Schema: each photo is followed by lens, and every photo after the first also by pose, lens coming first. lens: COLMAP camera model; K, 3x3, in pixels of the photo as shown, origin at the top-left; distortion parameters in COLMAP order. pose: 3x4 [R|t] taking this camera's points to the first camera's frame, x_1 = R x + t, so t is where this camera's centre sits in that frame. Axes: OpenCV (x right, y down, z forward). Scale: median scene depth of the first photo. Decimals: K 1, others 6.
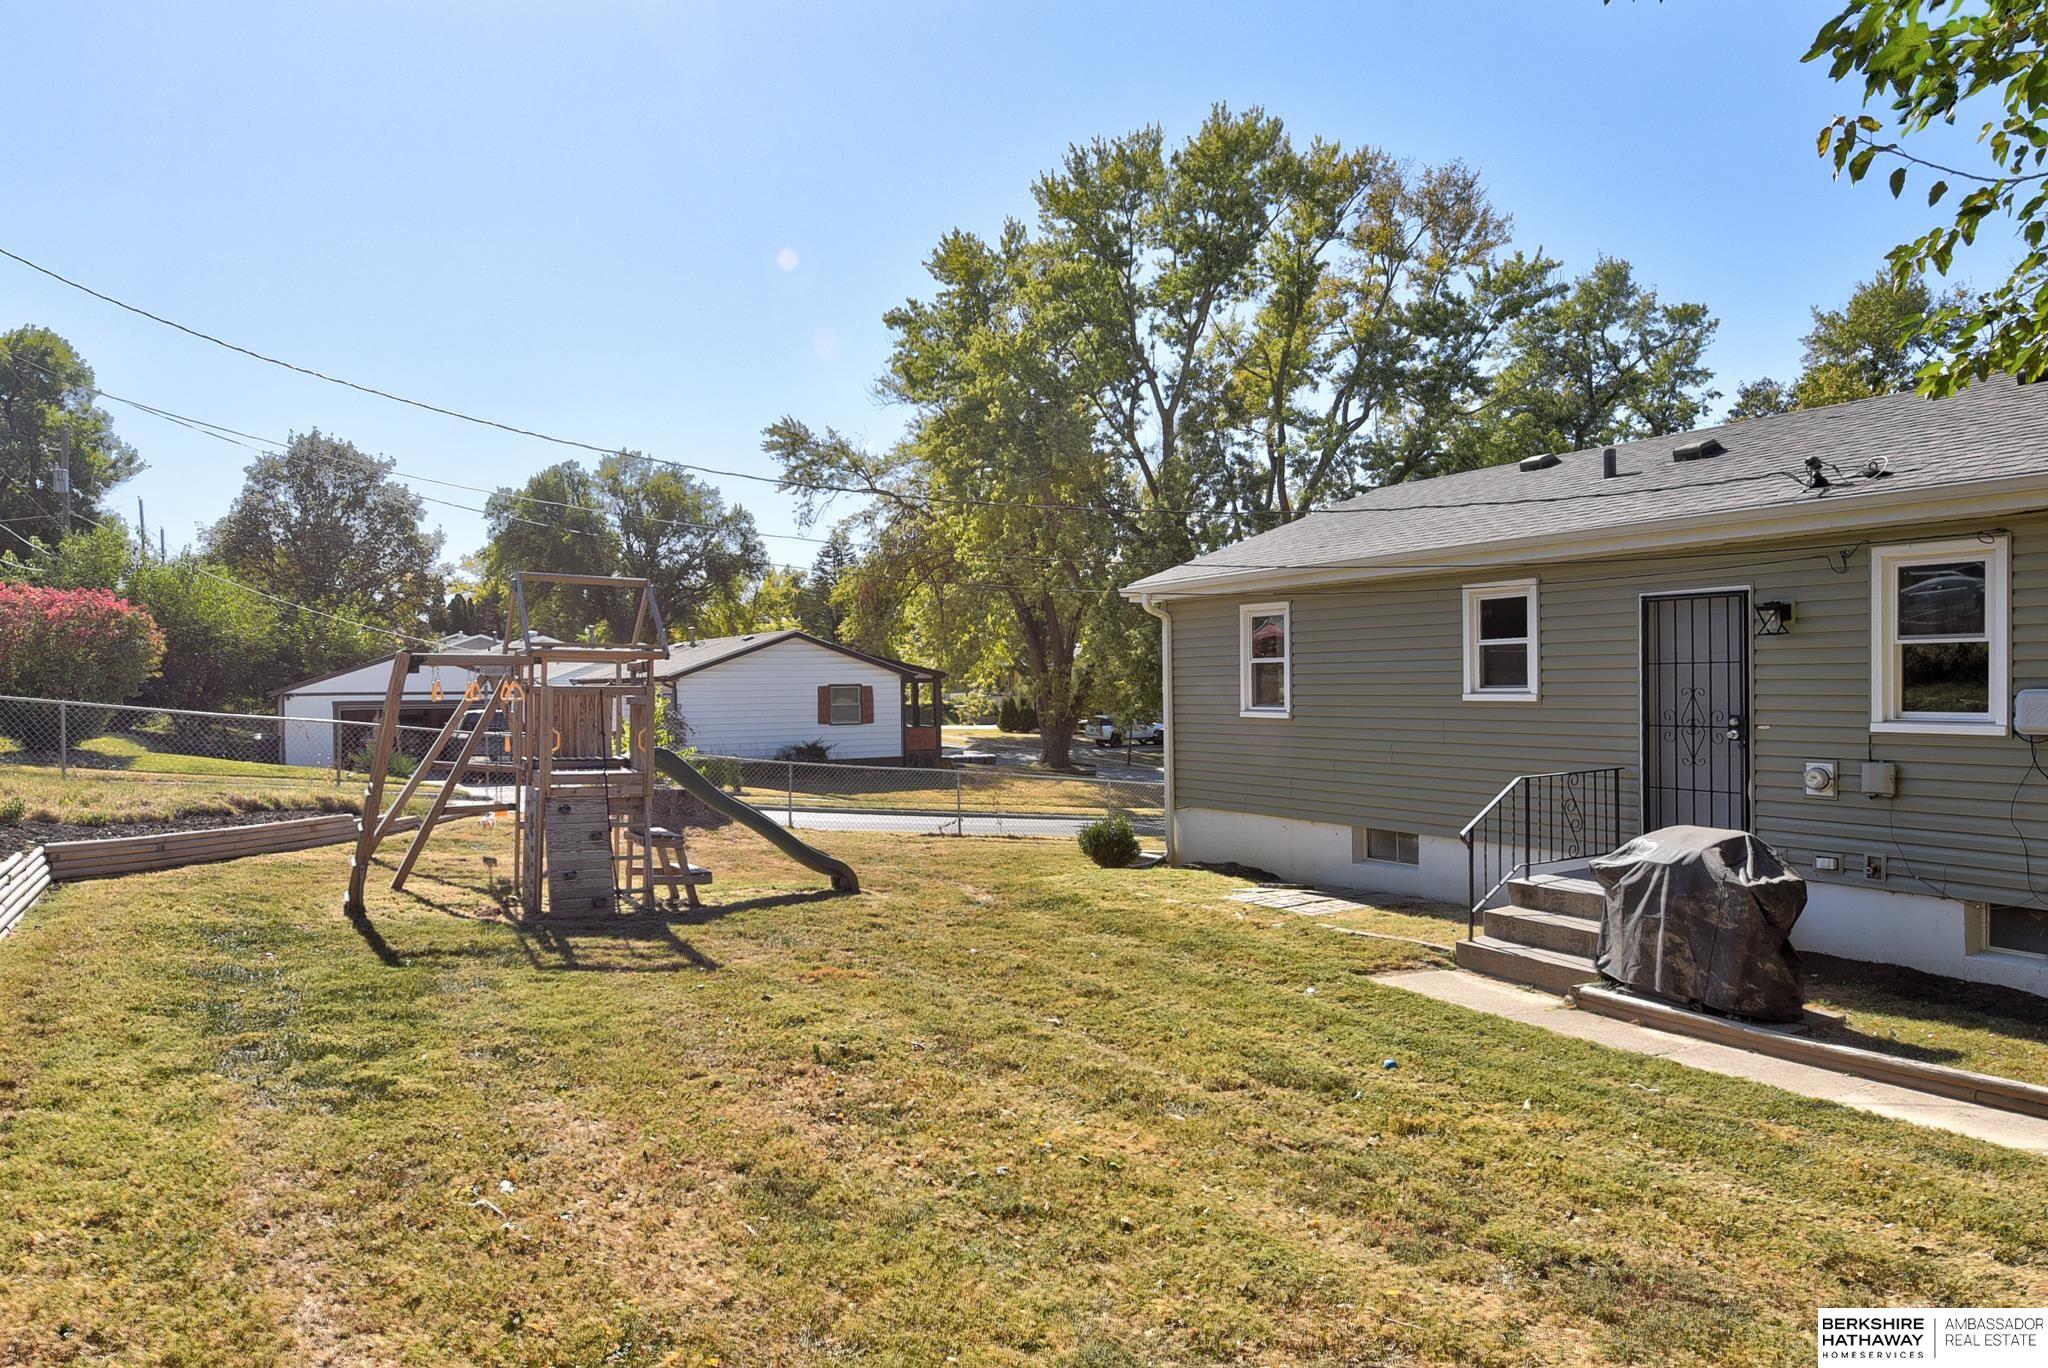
lens RADIAL K [[1222.8, 0, 1013.0], [0, 1222.8, 696.9], [0, 0, 1]] dist [0.006535, -0.000553]
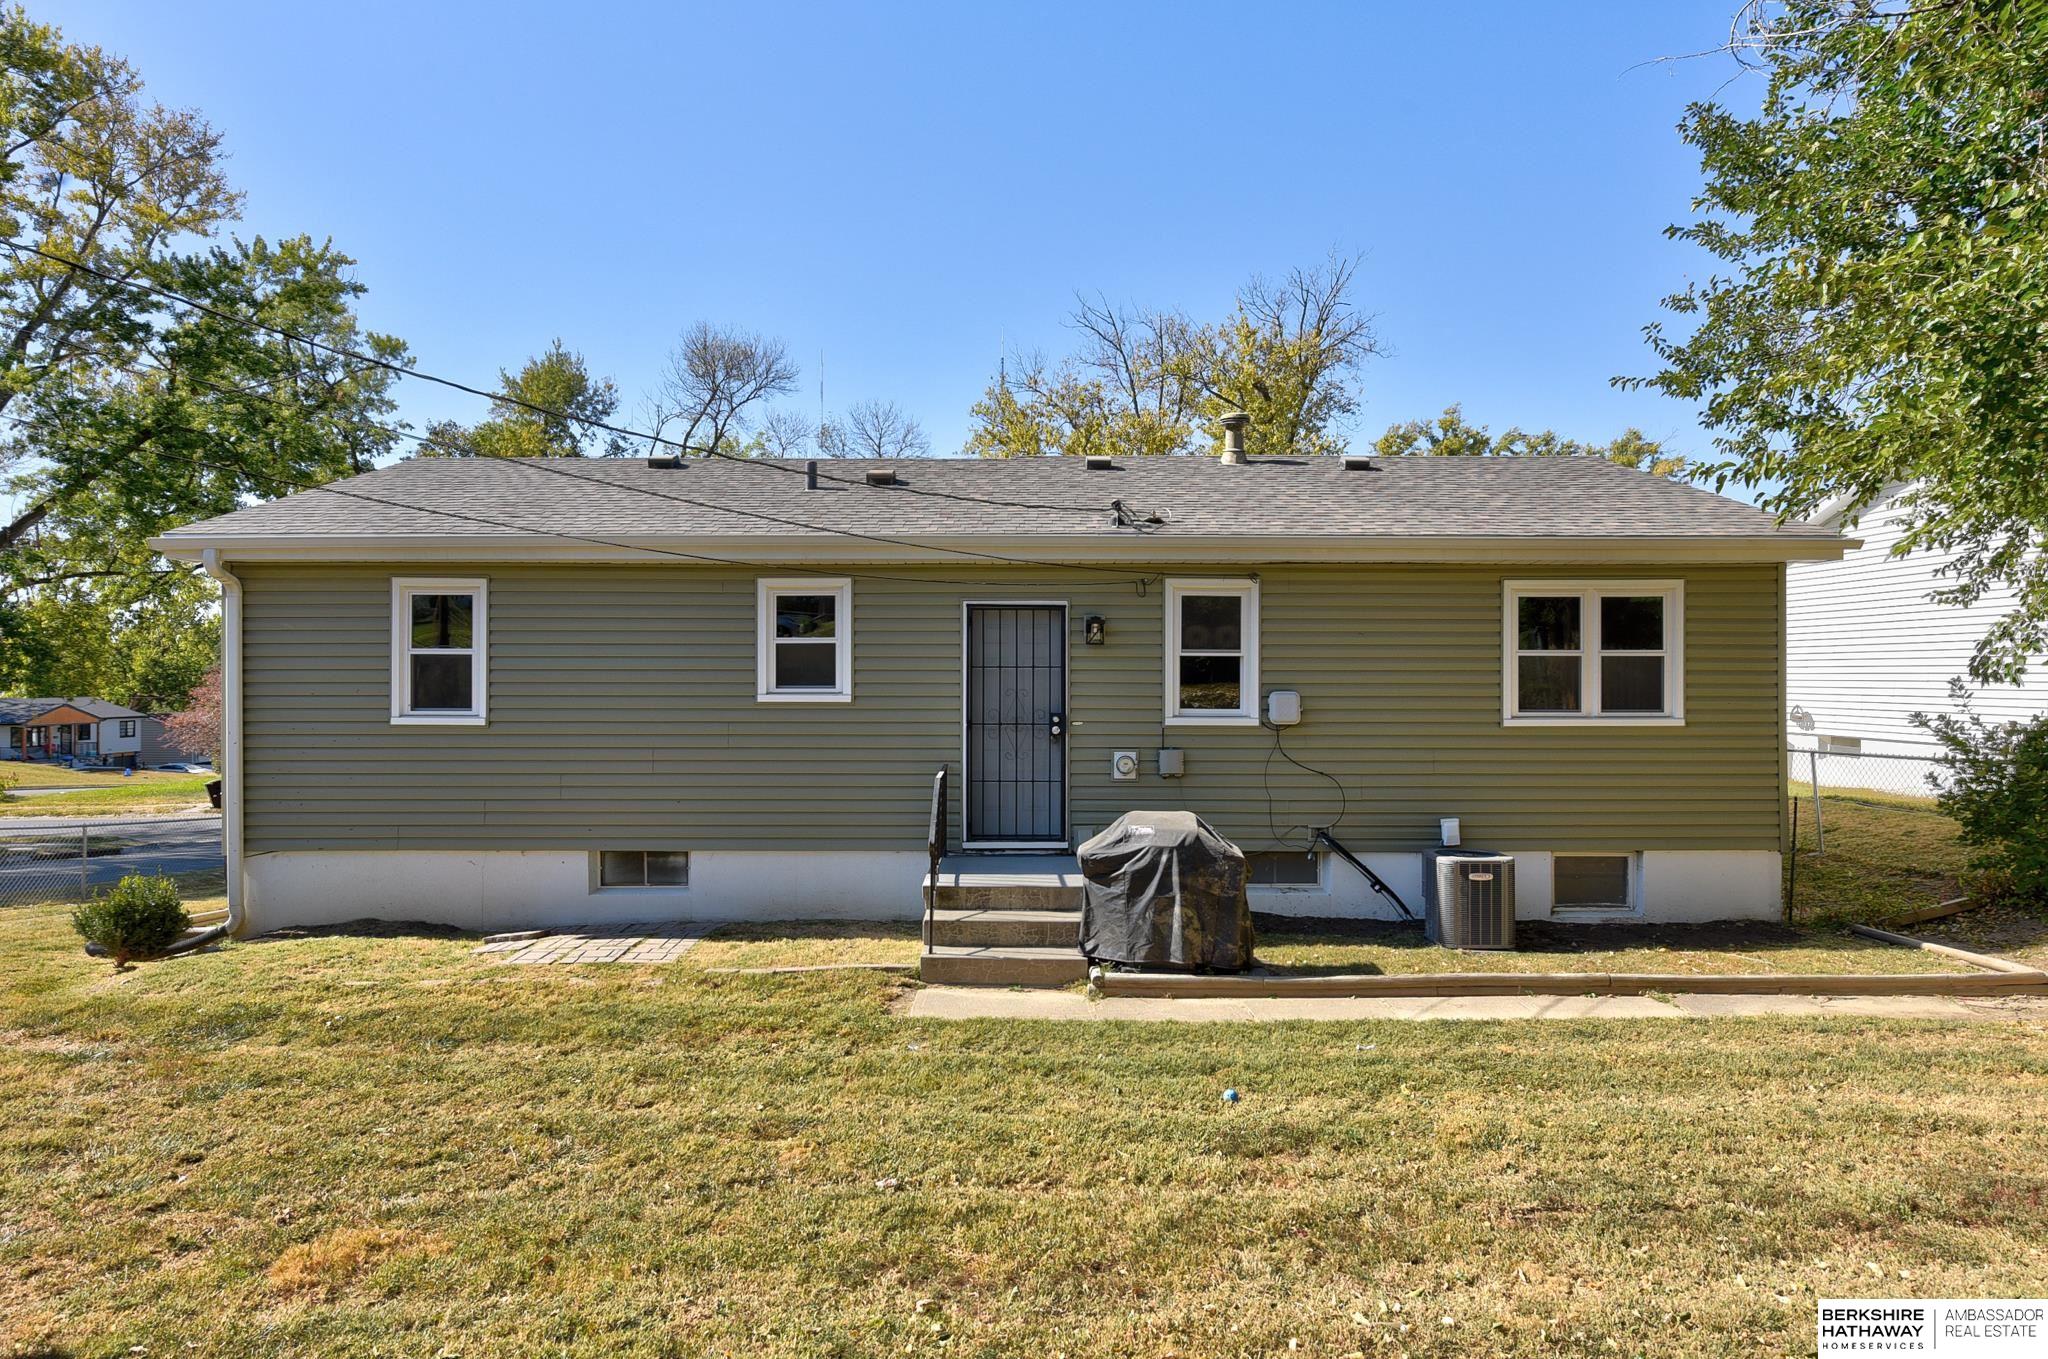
lens RADIAL K [[1152.6, 0, 1013.5], [0, 1152.6, 675.5], [0, 0, 1]] dist [-0.002469, 0.000112]
pose [[0.527592, 0.020764, 0.849244, -0.334832], [0.000280, 0.999697, -0.024617, 0.005806], [-0.849498, 0.013225, 0.527426, 0.446146]]
